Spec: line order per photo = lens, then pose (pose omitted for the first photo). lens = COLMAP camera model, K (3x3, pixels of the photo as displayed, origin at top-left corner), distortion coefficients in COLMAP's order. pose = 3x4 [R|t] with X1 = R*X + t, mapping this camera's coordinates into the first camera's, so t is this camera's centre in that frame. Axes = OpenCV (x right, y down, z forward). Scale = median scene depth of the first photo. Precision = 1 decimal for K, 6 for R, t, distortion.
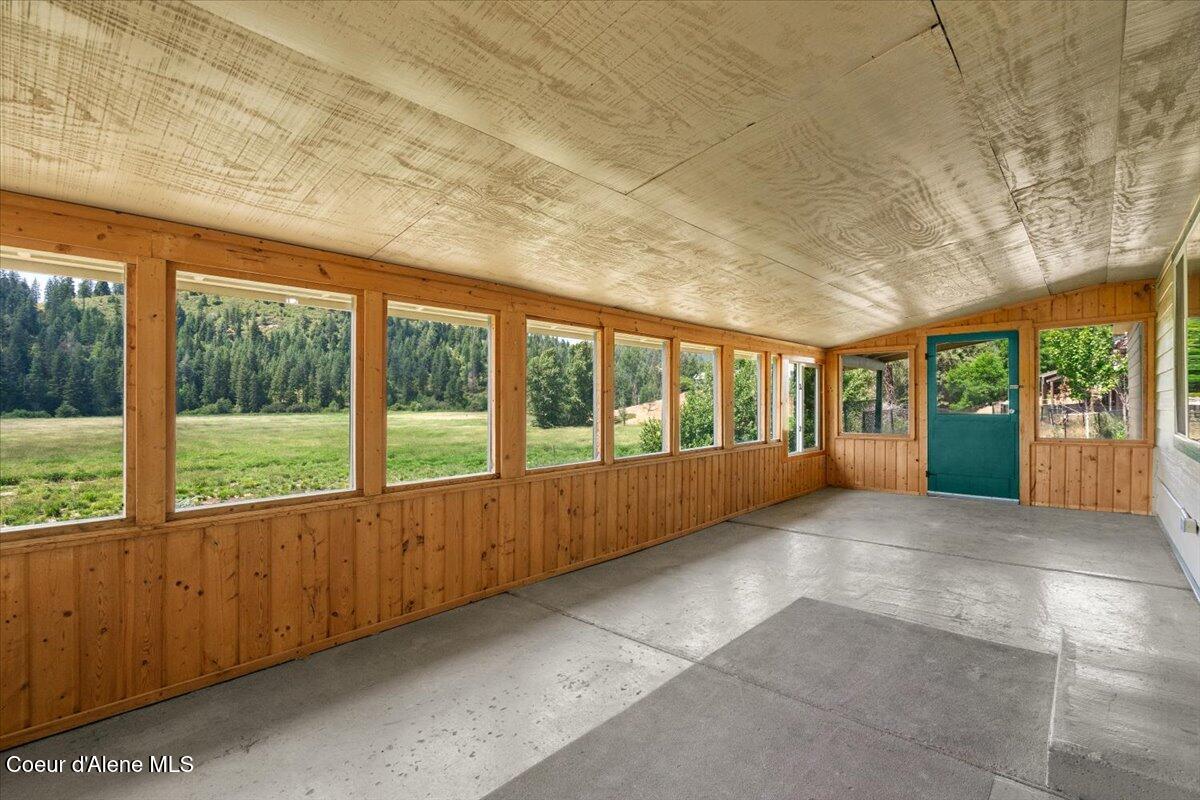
lens RADIAL K [[539.7, 0, 598.5], [0, 539.7, 401.9], [0, 0, 1]] dist [-0.001034, 0.000295]
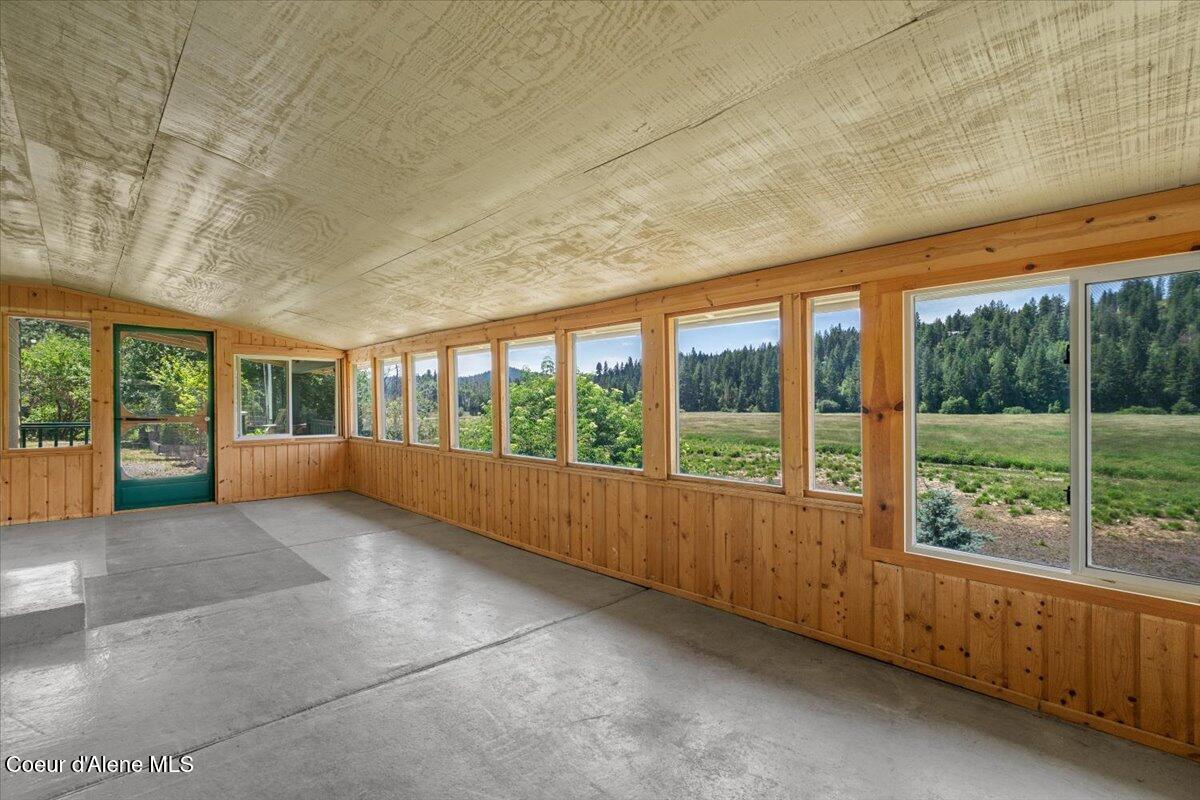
lens RADIAL K [[535.0, 0, 599.0], [0, 535.0, 405.3], [0, 0, 1]] dist [-0.000113, -0.000012]
pose [[-0.053608, 0.008359, -0.998527, 1.117631], [0.004724, 0.999956, 0.008118, -0.004501], [0.998551, -0.004282, -0.053645, 1.244787]]
